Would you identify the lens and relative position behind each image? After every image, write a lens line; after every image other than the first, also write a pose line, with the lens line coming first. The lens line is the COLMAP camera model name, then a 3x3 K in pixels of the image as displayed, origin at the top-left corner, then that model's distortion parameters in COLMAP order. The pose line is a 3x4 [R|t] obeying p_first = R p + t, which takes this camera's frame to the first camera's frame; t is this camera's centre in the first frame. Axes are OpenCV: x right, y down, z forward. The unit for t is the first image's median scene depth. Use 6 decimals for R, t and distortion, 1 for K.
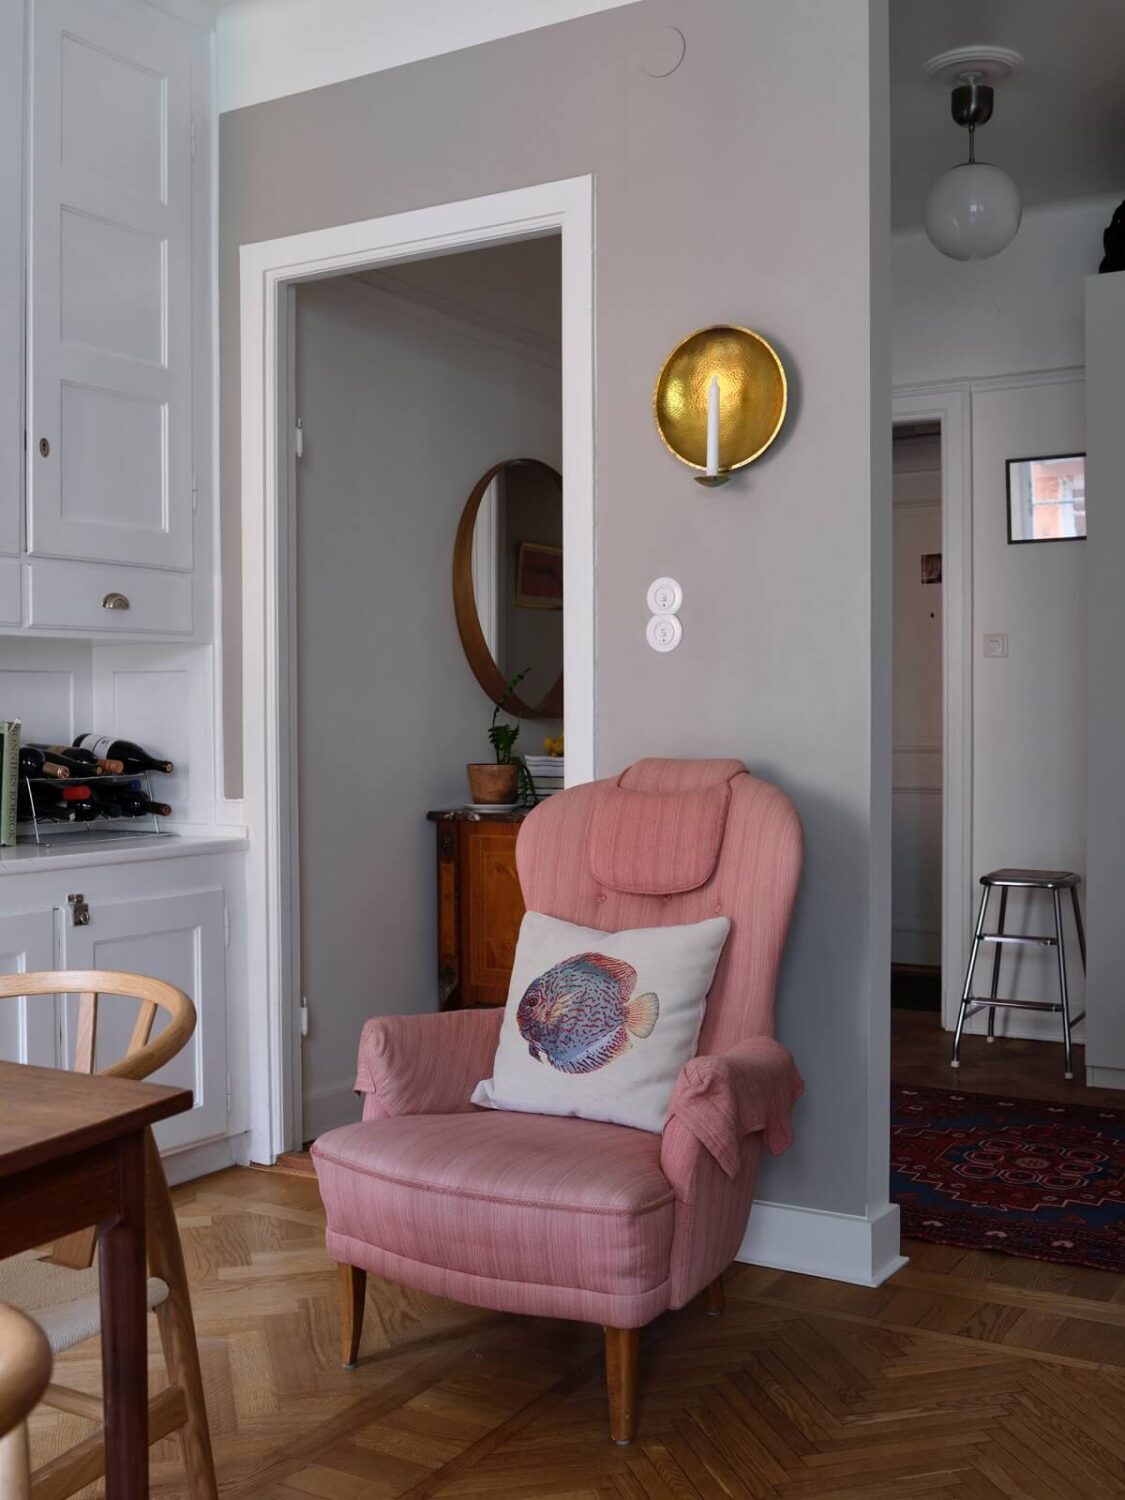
lens RADIAL K [[1578.8, 0, 562.4], [0, 1578.8, 748.5], [0, 0, 1]] dist [-0.053040, 0.000000]
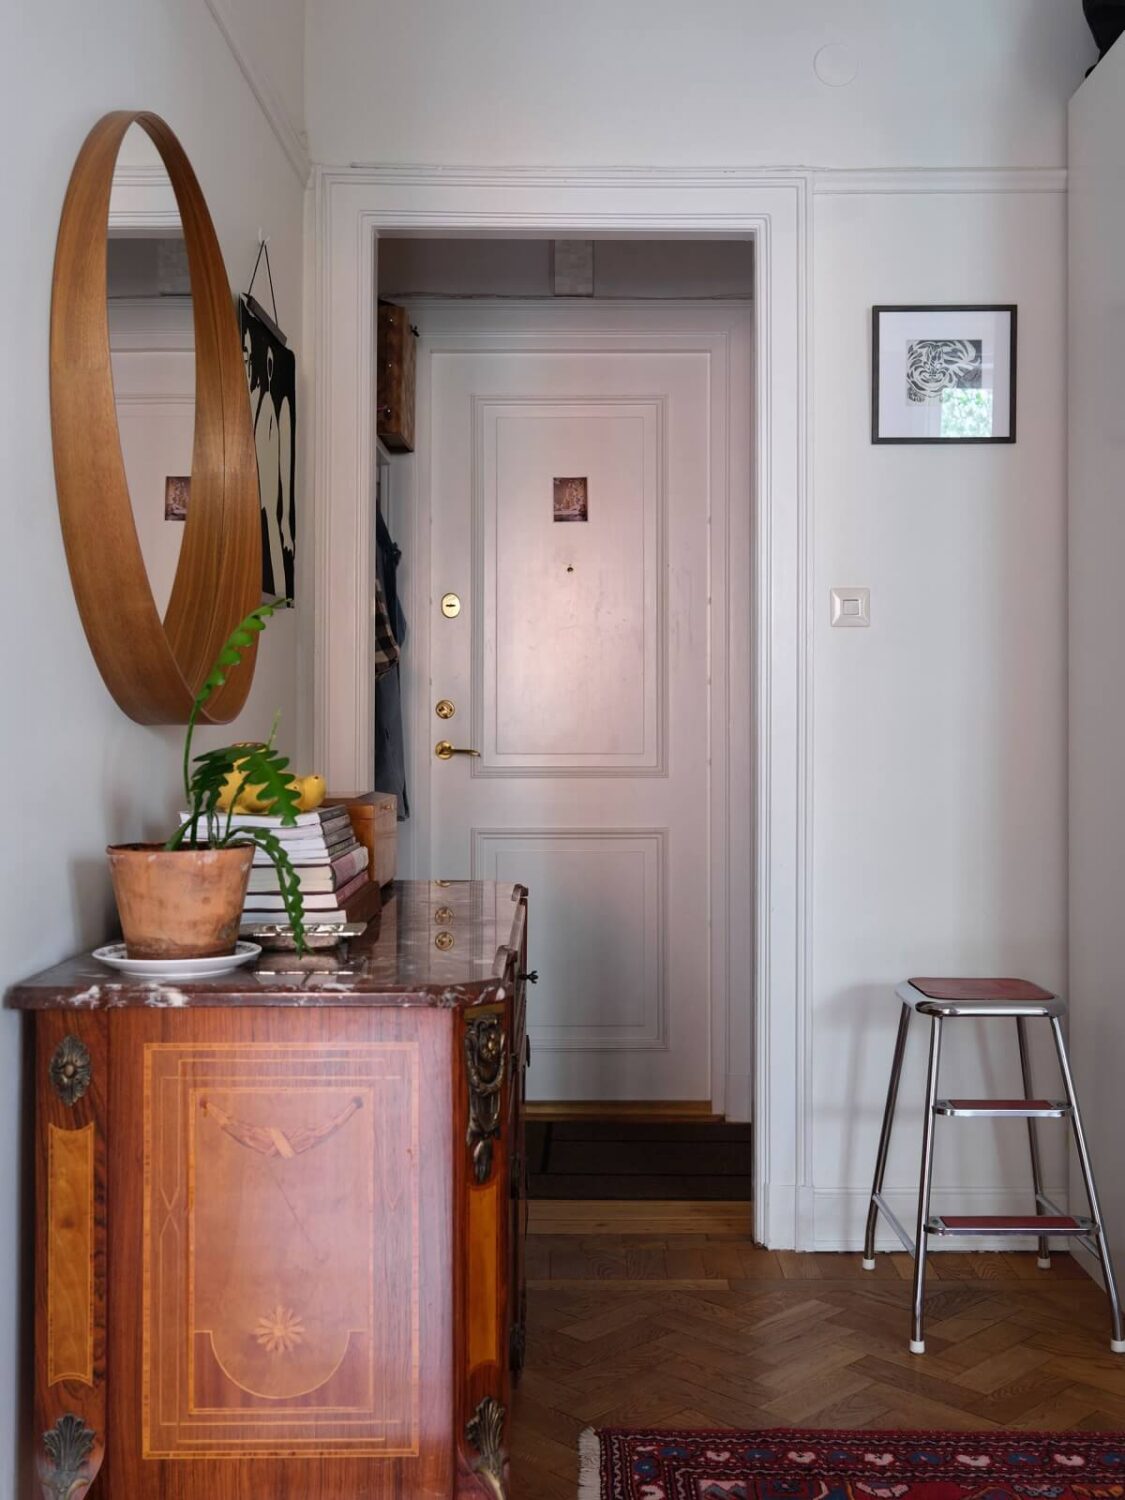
lens RADIAL K [[1578.8, 0, 581.7], [0, 1578.8, 701.9], [0, 0, 1]] dist [-0.053040, 0.000000]
pose [[0.845872, 0.019438, 0.533032, -0.164553], [-0.006862, 0.999650, -0.025565, -0.014485], [-0.533342, 0.017966, 0.845709, 0.641137]]
